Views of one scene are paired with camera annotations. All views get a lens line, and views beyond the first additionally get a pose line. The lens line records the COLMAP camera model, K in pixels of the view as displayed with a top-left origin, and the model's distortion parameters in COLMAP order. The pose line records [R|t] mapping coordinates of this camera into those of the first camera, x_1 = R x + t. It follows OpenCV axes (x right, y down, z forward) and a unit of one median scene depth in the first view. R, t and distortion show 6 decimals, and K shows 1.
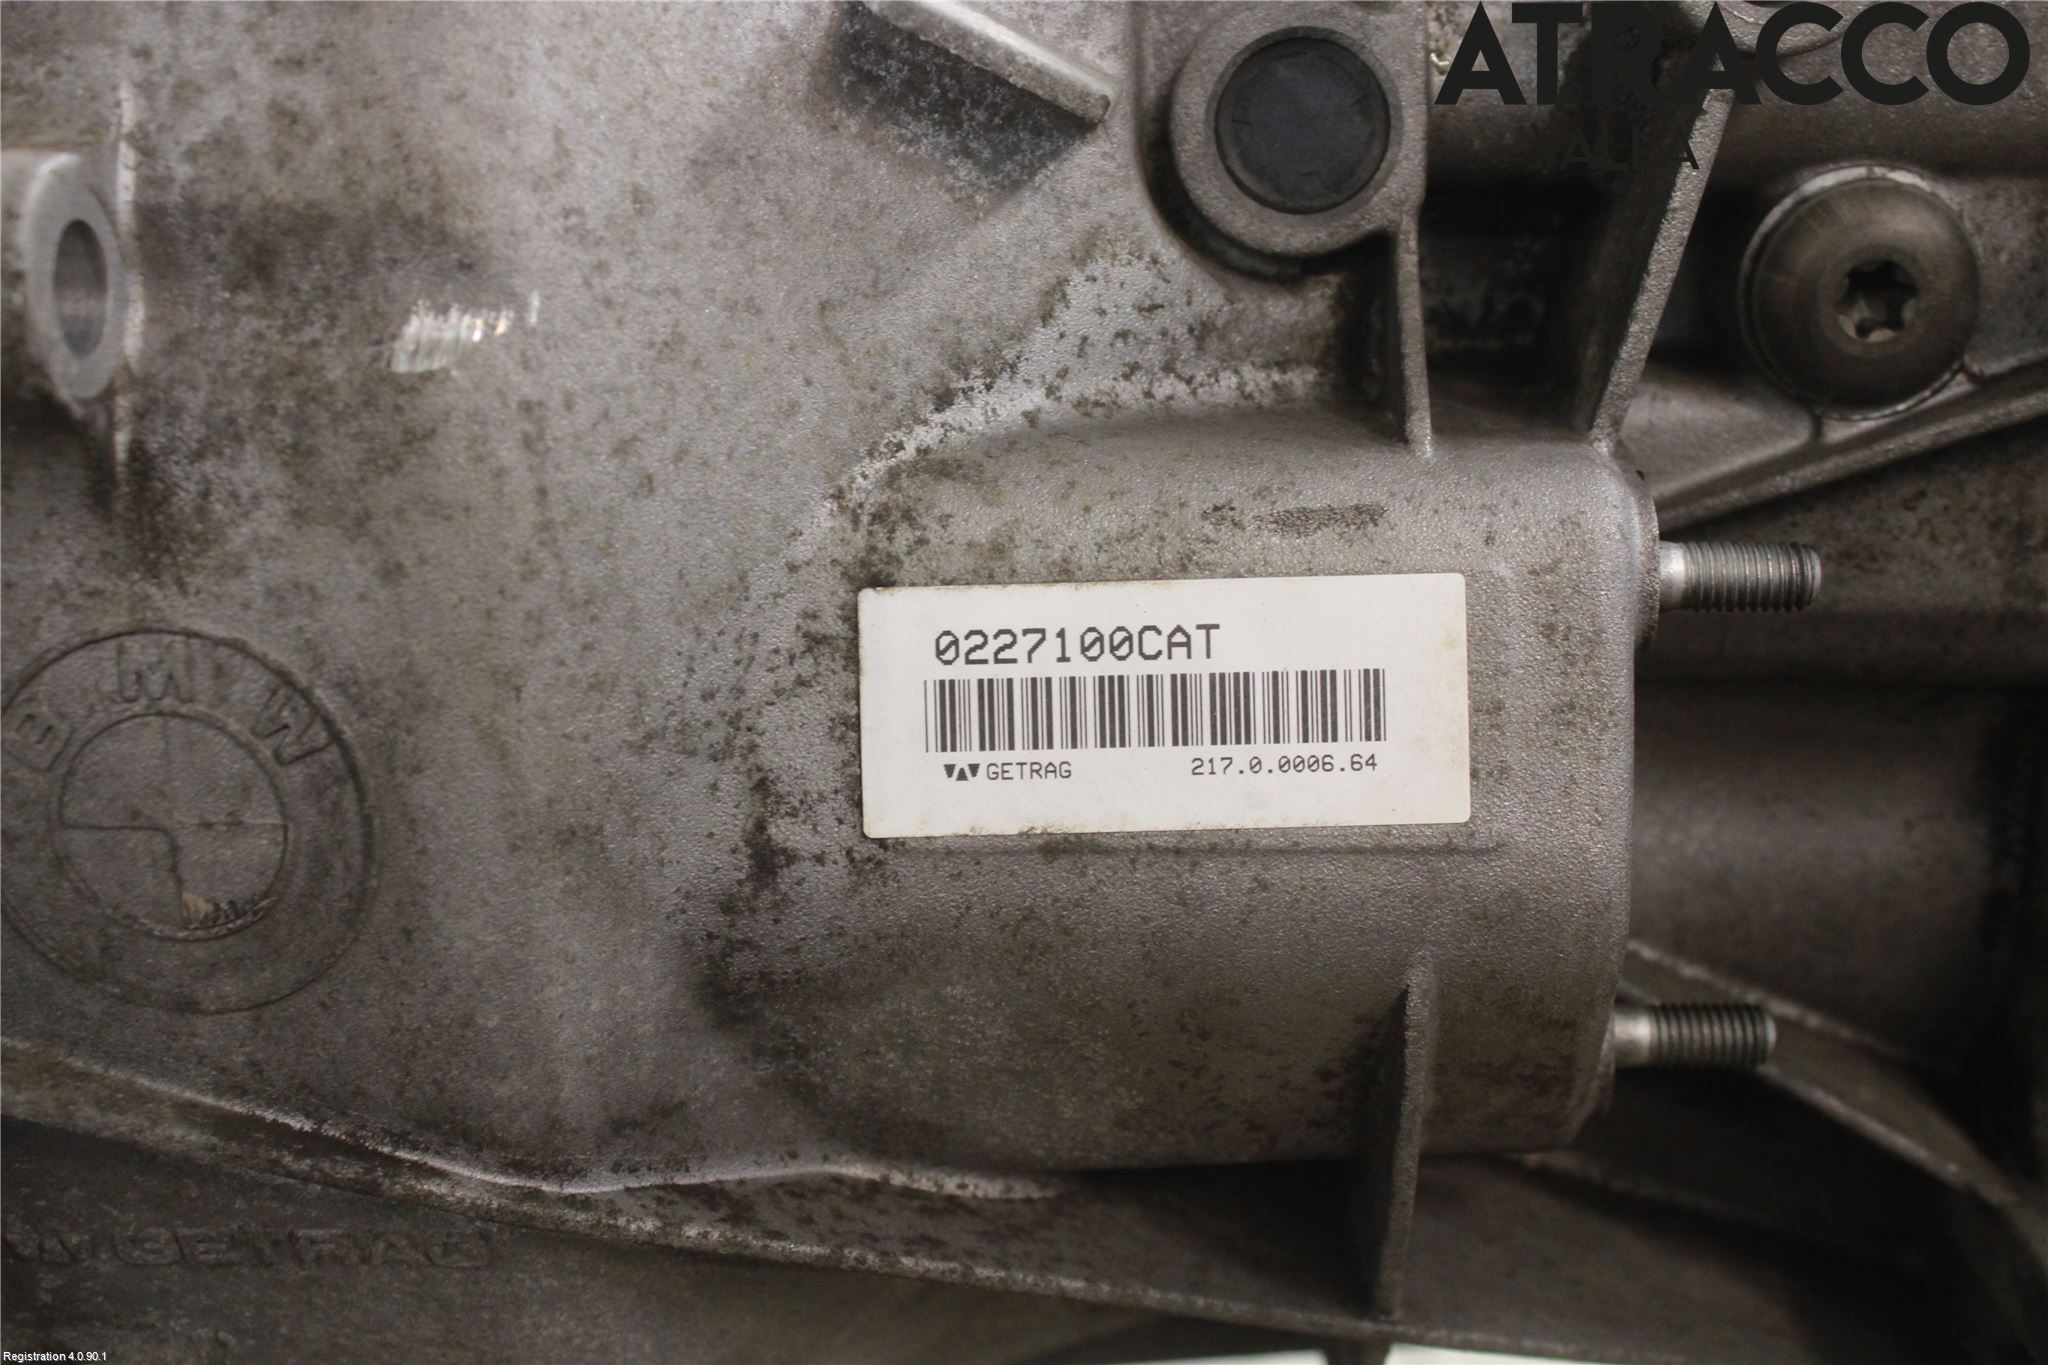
lens RADIAL K [[2780.4, 0, 1024.0], [0, 2780.4, 682.5], [0, 0, 1]] dist [-0.021955, -0.027120]
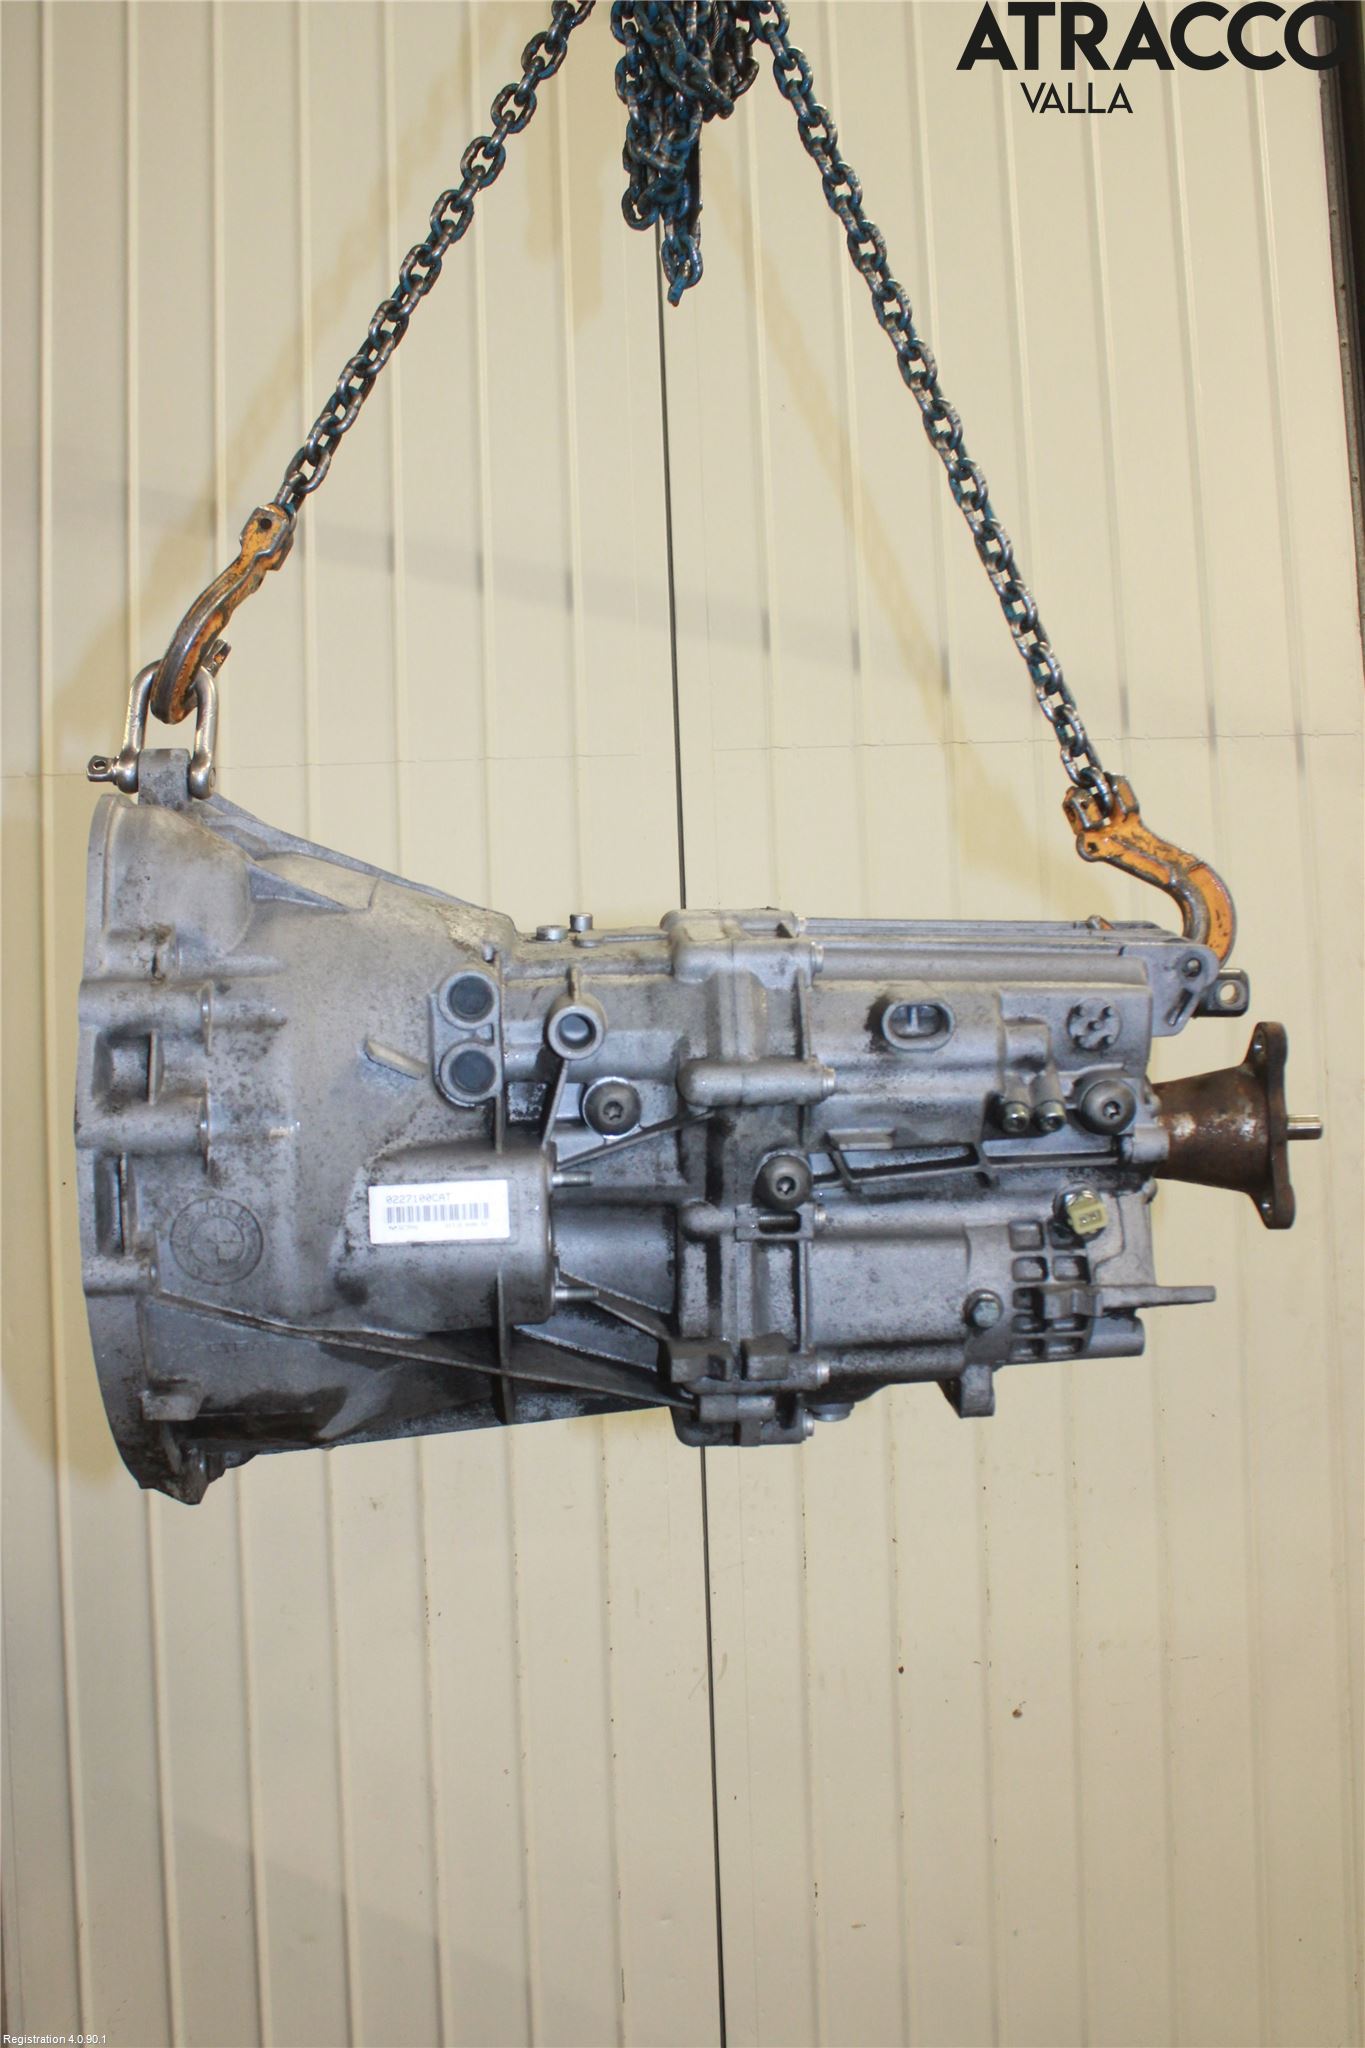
lens RADIAL K [[2288.6, 0, 682.5], [0, 2288.6, 1024.0], [0, 0, 1]] dist [-0.195848, 0.000265]
pose [[0.993934, -0.015341, 0.108907, 0.044874], [0.025942, 0.994985, -0.096601, 0.070576], [-0.106879, 0.098840, 0.989347, -2.616268]]
